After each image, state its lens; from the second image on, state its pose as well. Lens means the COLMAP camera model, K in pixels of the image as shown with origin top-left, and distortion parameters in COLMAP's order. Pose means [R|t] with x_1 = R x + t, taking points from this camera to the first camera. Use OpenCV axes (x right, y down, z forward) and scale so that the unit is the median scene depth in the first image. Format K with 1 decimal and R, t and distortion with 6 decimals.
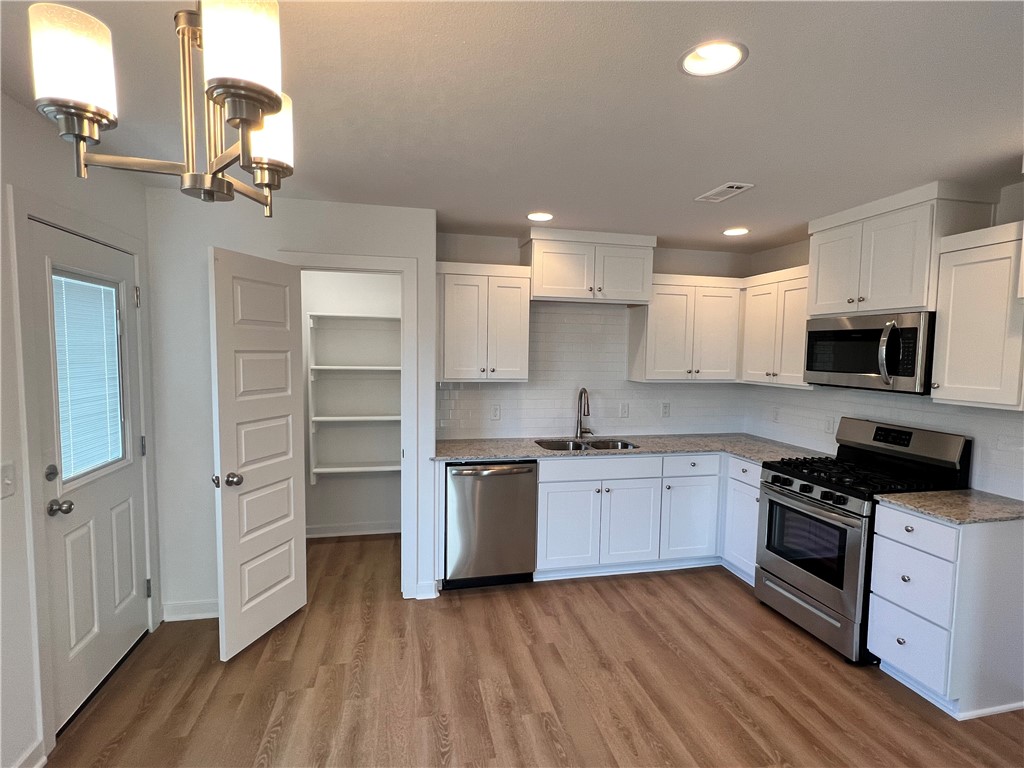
lens RADIAL K [[507.1, 0, 511.3], [0, 507.1, 383.7], [0, 0, 1]] dist [-0.000855, 0.005085]
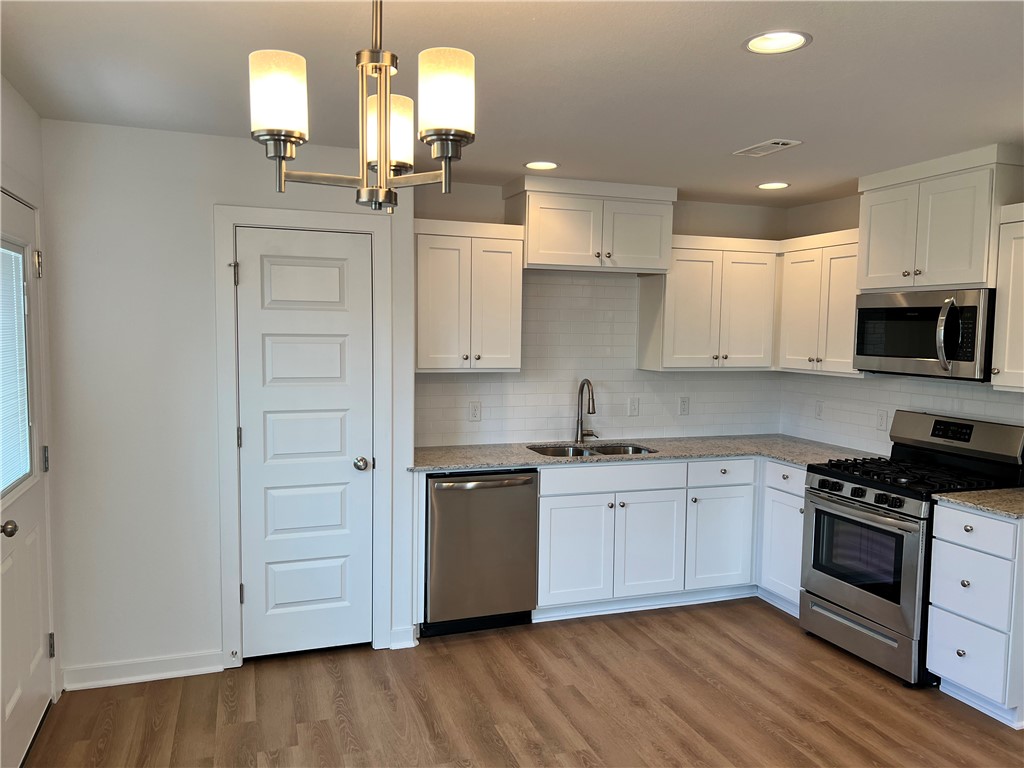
lens RADIAL K [[773.8, 0, 507.0], [0, 773.8, 382.6], [0, 0, 1]] dist [0.060722, -0.045782]
pose [[0.992868, -0.009919, 0.118805, -0.161724], [0.009024, 0.999927, 0.008072, 0.004246], [-0.118877, -0.006943, 0.992885, -0.239376]]
